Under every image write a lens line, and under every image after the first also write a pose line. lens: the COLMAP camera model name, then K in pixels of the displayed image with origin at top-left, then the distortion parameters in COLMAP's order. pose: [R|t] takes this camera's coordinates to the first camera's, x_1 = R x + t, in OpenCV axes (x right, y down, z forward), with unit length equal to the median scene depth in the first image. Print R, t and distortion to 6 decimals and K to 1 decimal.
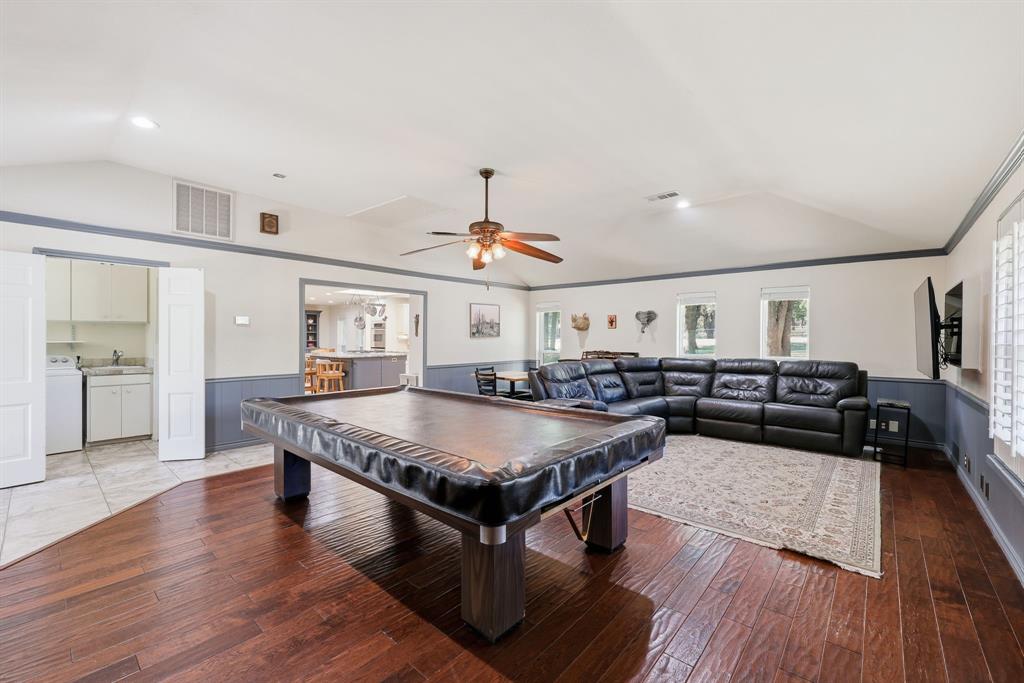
lens RADIAL K [[420.3, 0, 516.7], [0, 420.3, 338.8], [0, 0, 1]] dist [0.001804, 0.000189]
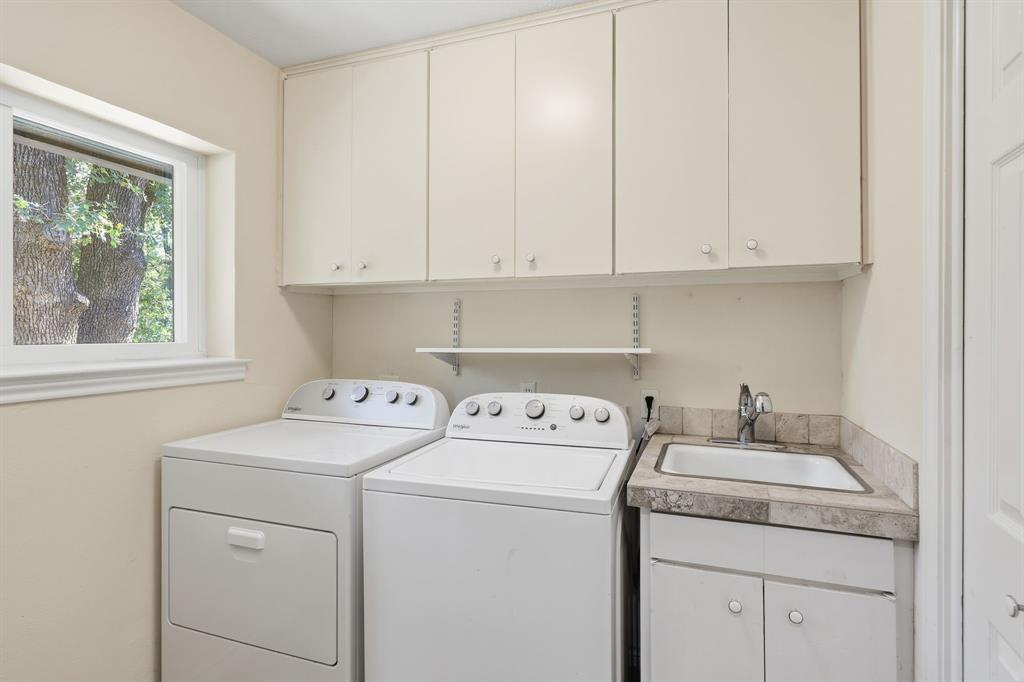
lens RADIAL K [[521.3, 0, 512.6], [0, 521.3, 333.1], [0, 0, 1]] dist [-0.000372, 0.000013]
pose [[0.368039, 0.004055, -0.929801, -0.713143], [-0.003772, 0.999989, 0.002868, -0.005406], [0.929803, 0.002452, 0.368050, 0.754526]]
